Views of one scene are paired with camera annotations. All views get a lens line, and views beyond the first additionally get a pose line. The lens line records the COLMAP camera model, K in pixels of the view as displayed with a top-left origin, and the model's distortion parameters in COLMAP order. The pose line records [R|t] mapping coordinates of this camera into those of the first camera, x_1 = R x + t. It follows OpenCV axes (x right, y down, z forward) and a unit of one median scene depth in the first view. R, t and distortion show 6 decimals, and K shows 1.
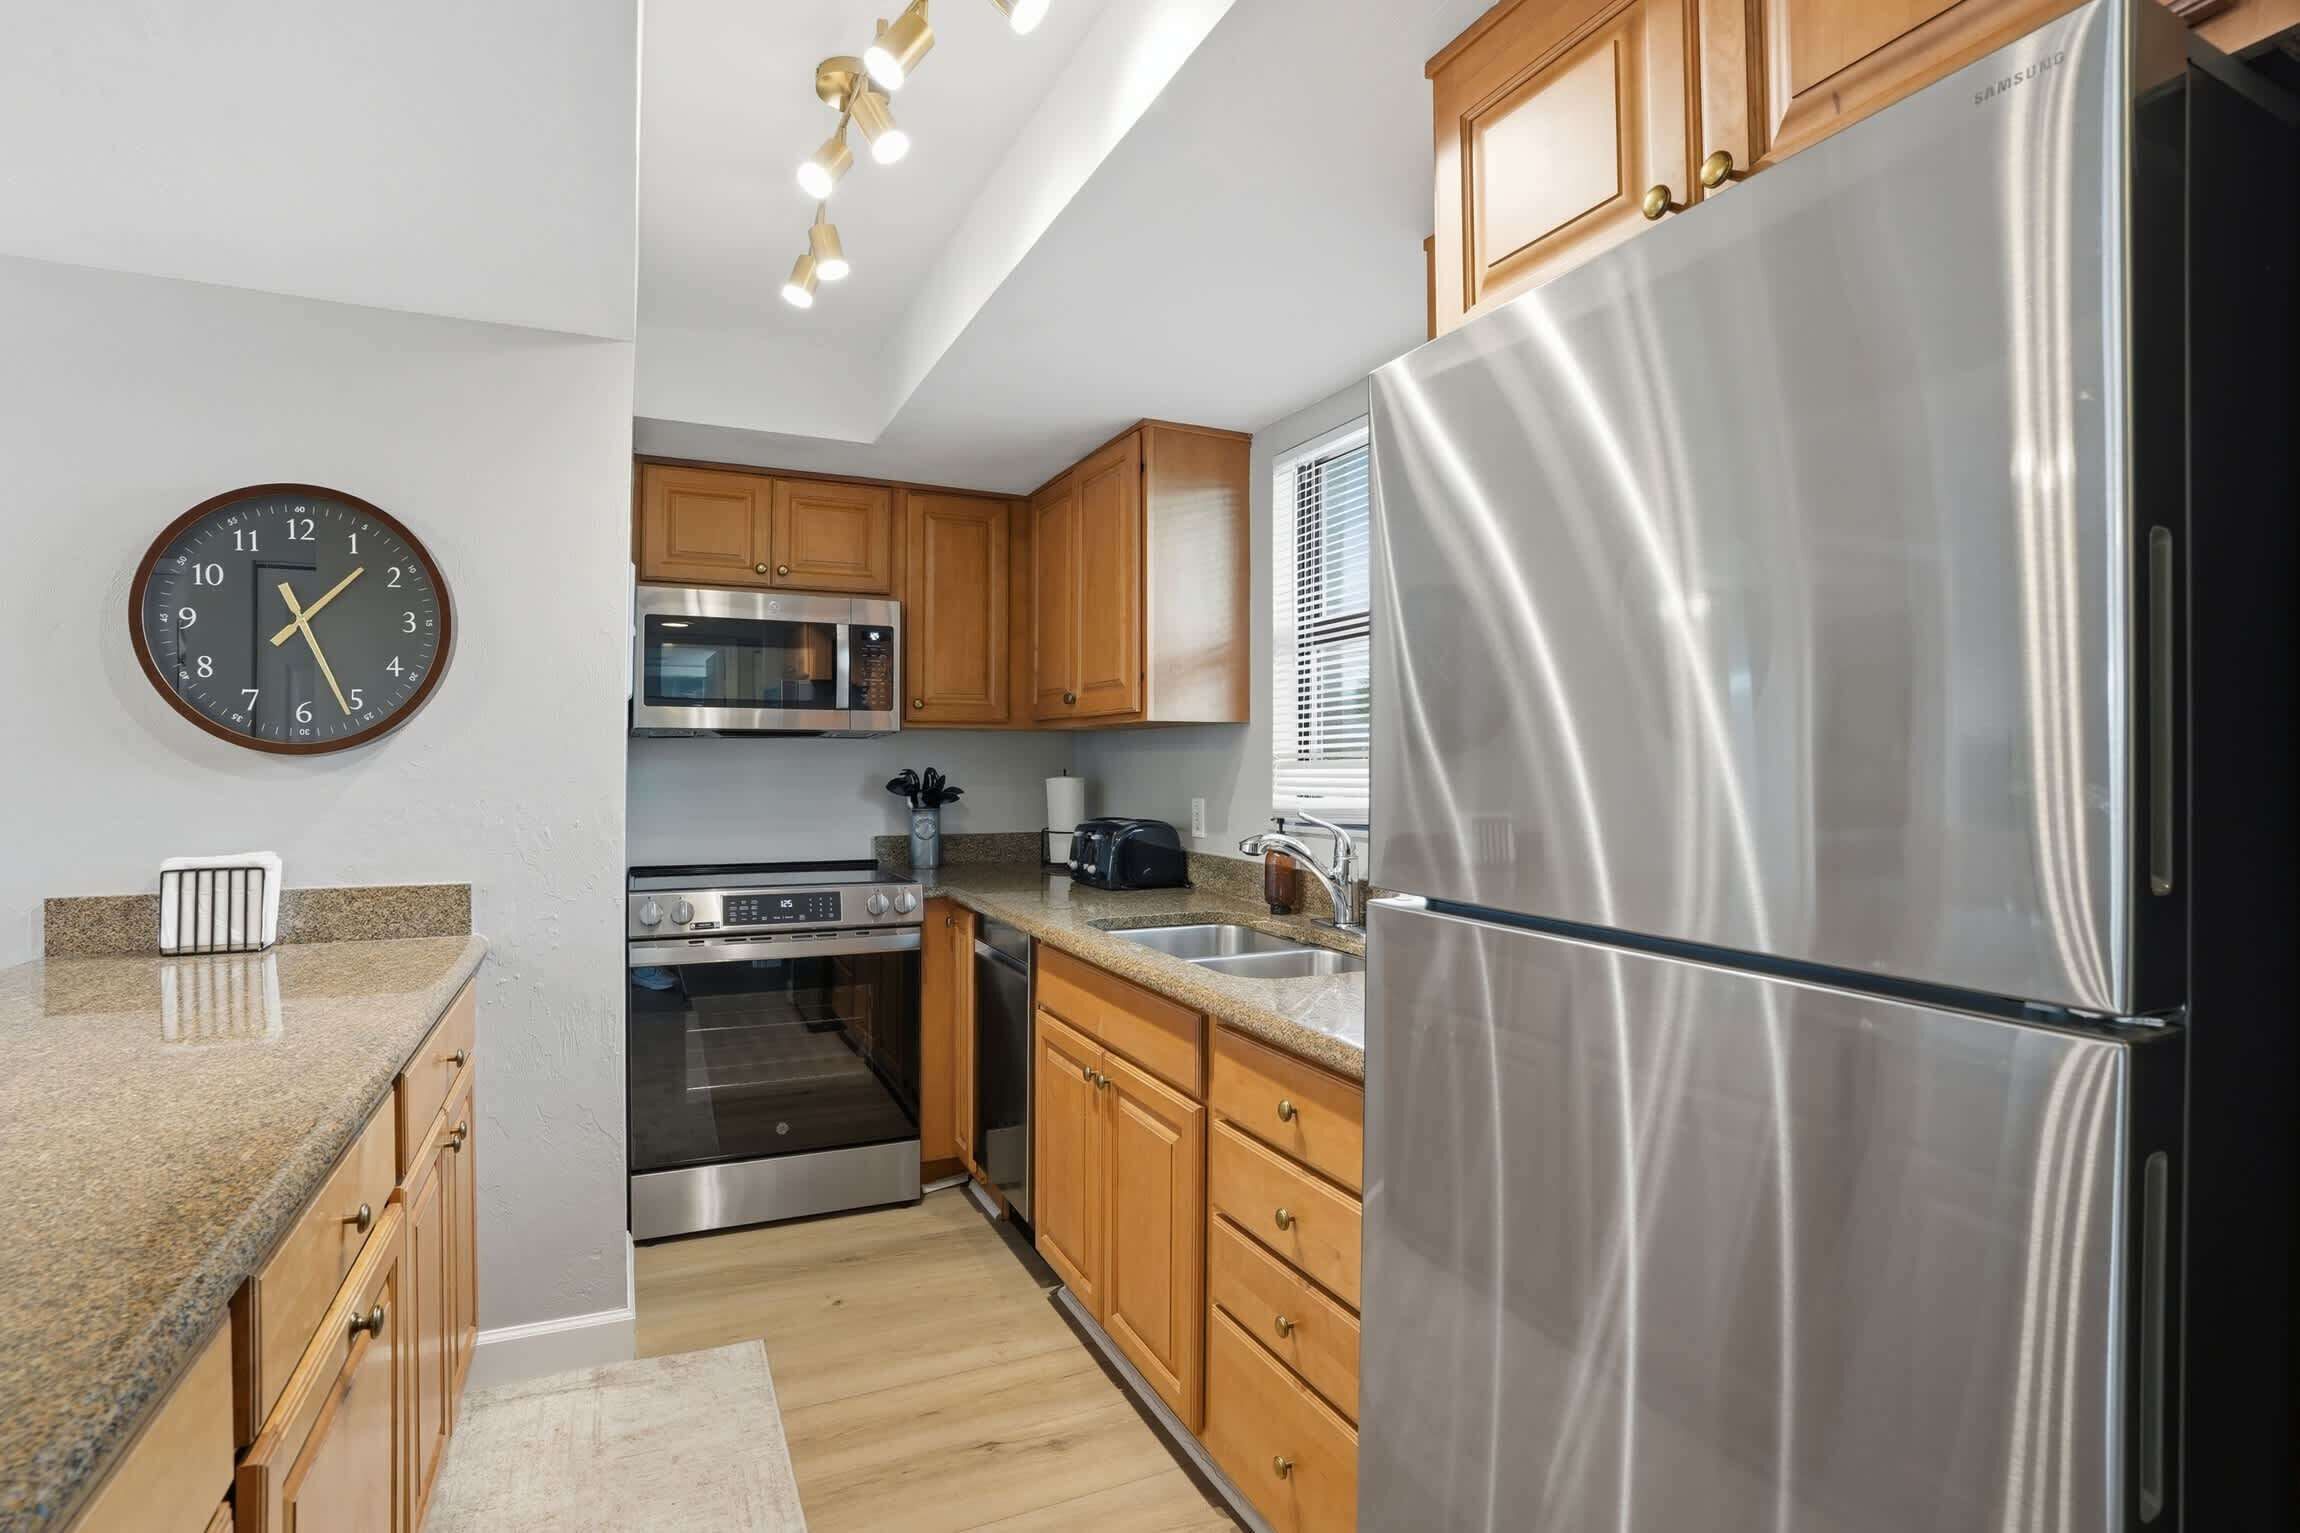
lens RADIAL K [[1104.3, 0, 1152.4], [0, 1104.3, 759.7], [0, 0, 1]] dist [-0.009801, 0.000705]
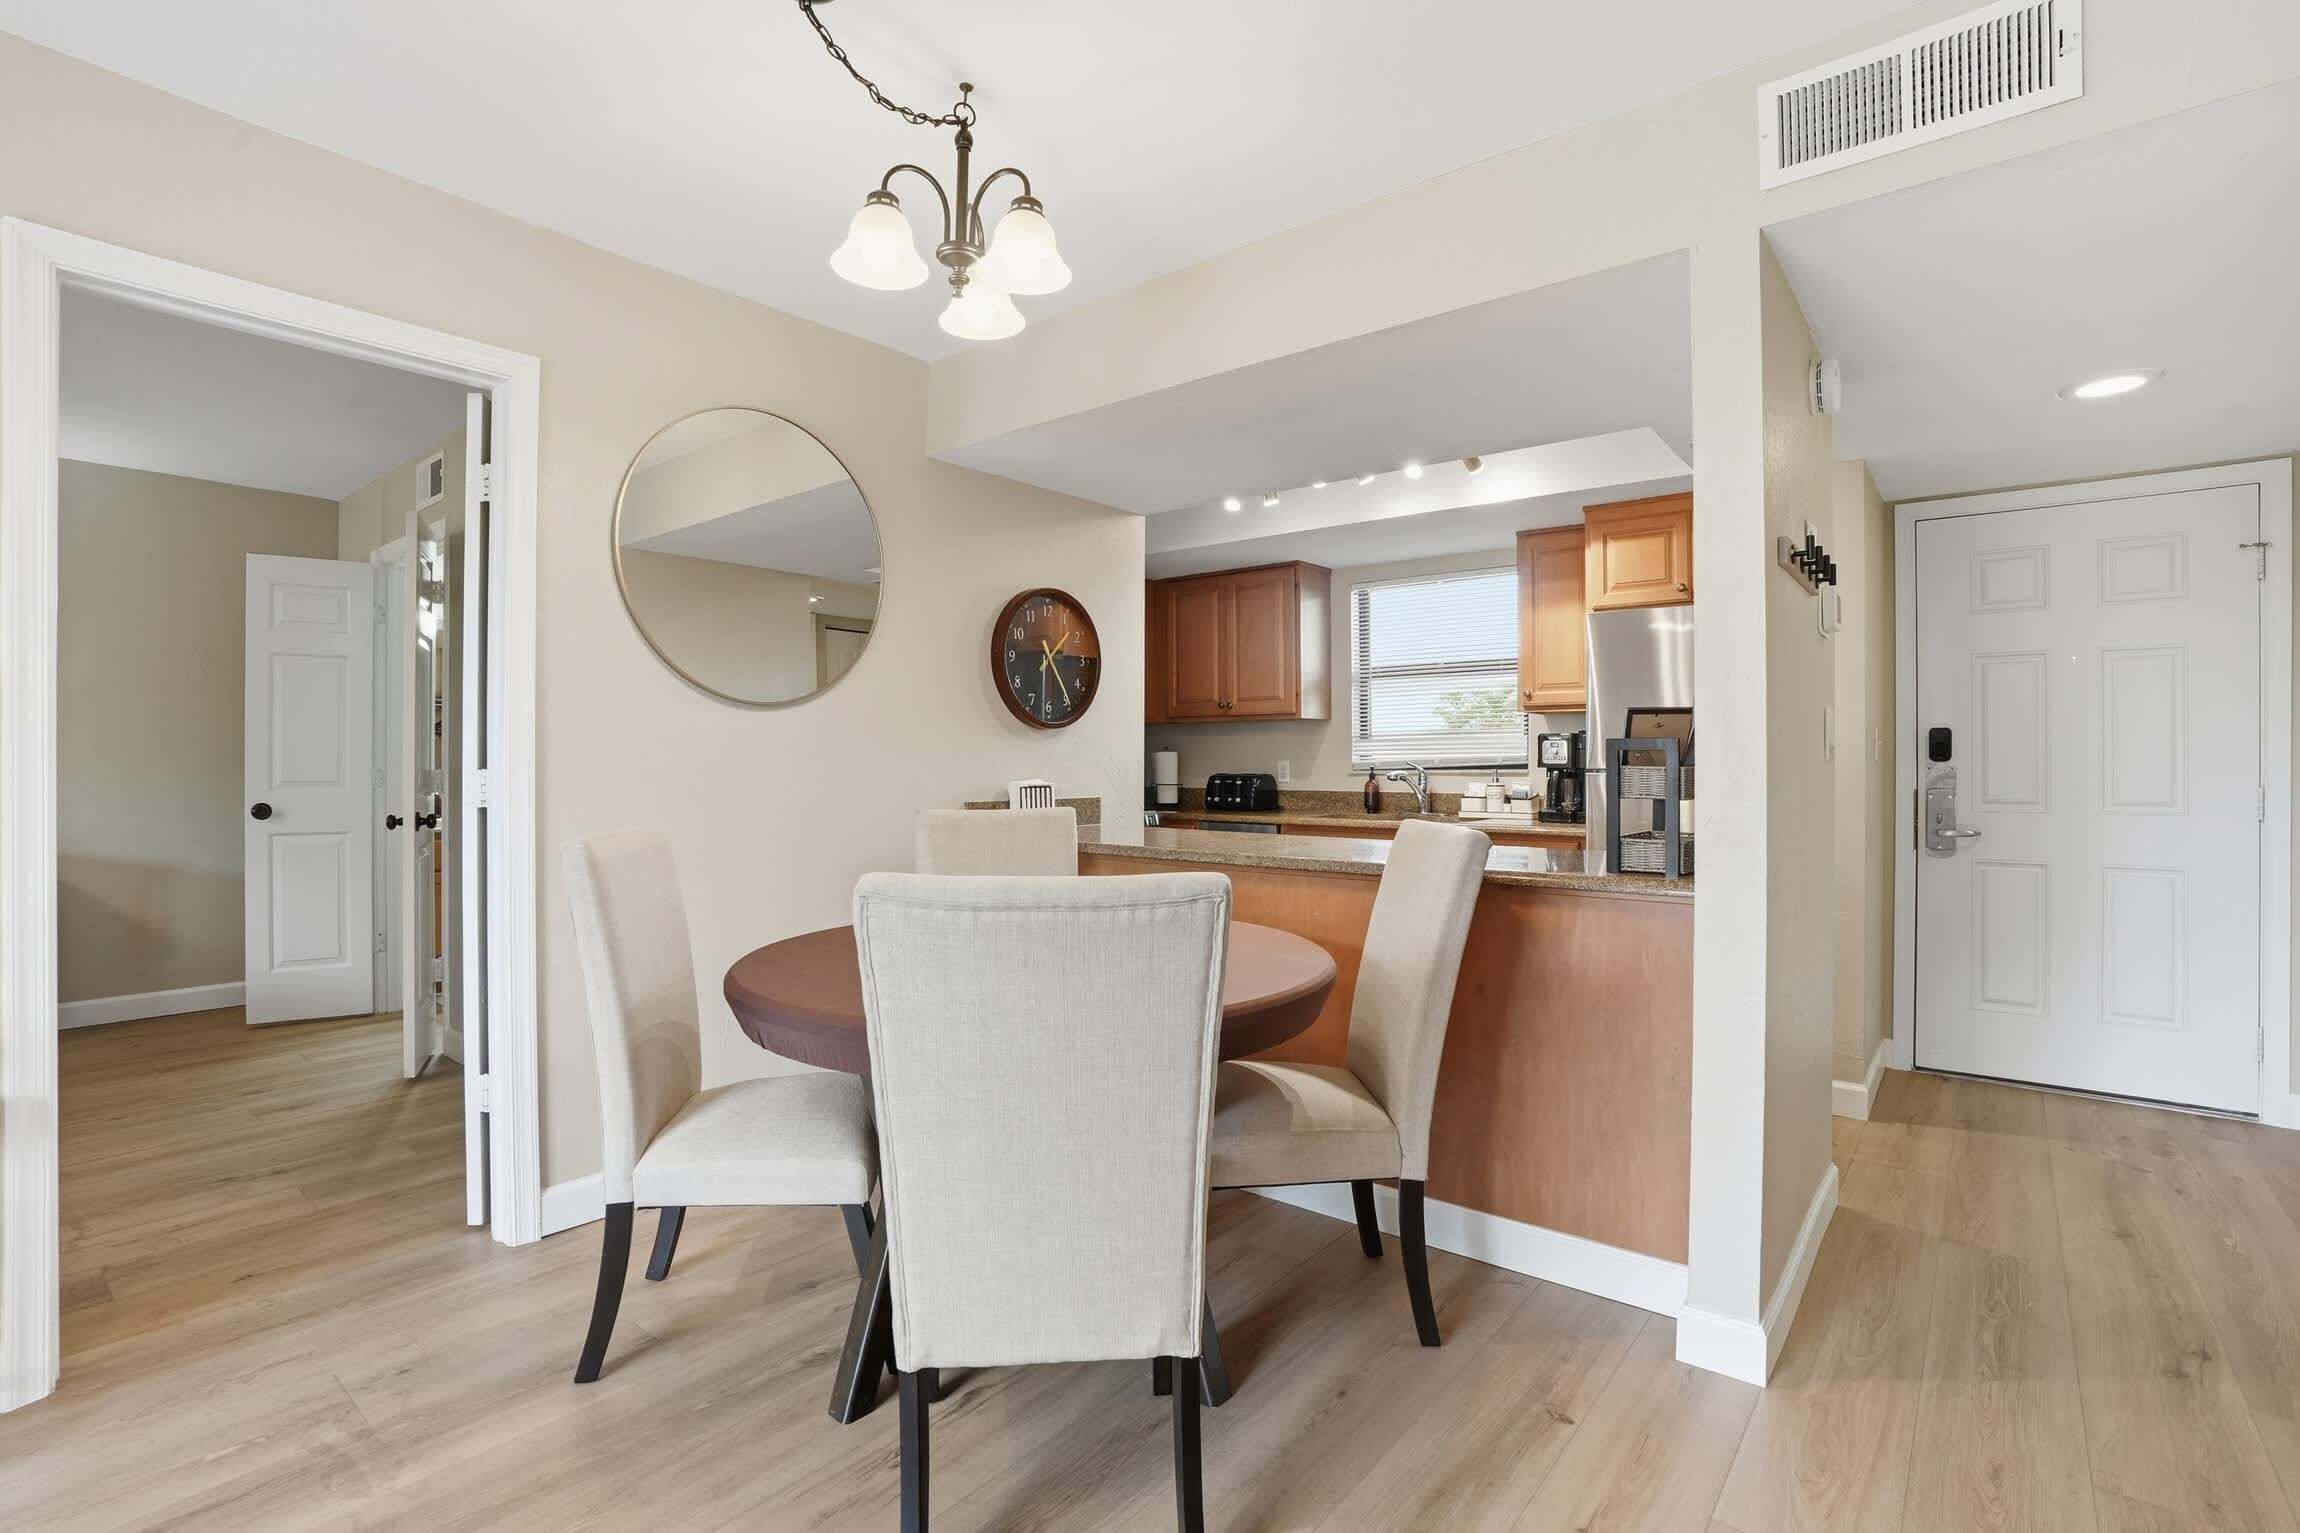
lens RADIAL K [[1104.3, 0, 1148.5], [0, 1104.3, 759.2], [0, 0, 1]] dist [-0.009801, 0.000705]
pose [[0.887541, -0.002665, 0.460721, -1.261312], [0.004523, 0.999985, -0.002930, 0.046936], [-0.460706, 0.004684, 0.887540, -0.666715]]
